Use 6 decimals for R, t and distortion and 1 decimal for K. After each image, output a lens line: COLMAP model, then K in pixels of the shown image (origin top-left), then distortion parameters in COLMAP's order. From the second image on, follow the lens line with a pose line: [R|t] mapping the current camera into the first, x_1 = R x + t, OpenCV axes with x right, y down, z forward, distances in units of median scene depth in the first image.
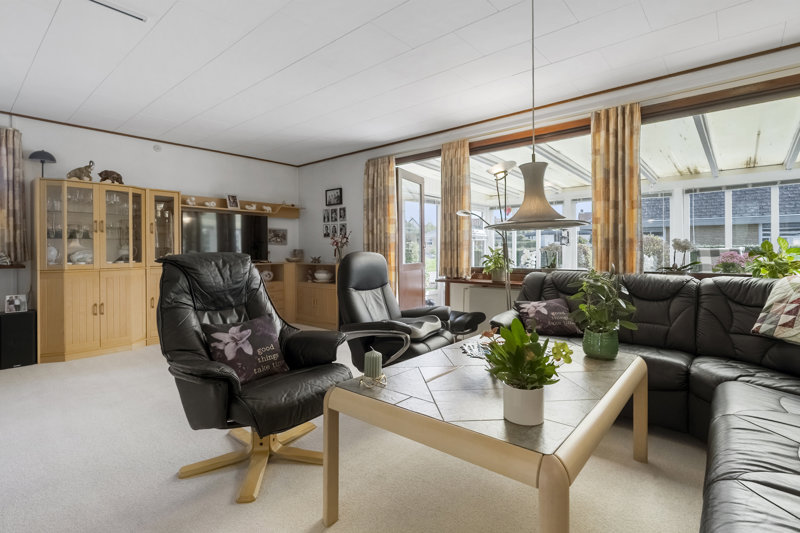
lens RADIAL K [[394.9, 0, 397.9], [0, 394.9, 262.6], [0, 0, 1]] dist [0.001621, 0.000128]
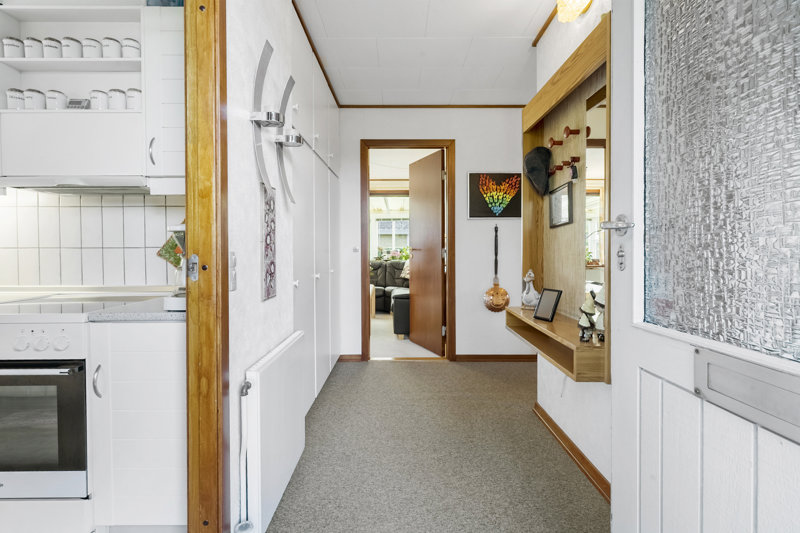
lens RADIAL K [[394.9, 0, 401.3], [0, 394.9, 260.3], [0, 0, 1]] dist [0.001621, 0.000128]
pose [[0.756459, -0.017695, 0.653802, -0.469611], [0.016966, 0.999828, 0.007430, 0.007511], [-0.653821, 0.005472, 0.756629, -0.565592]]
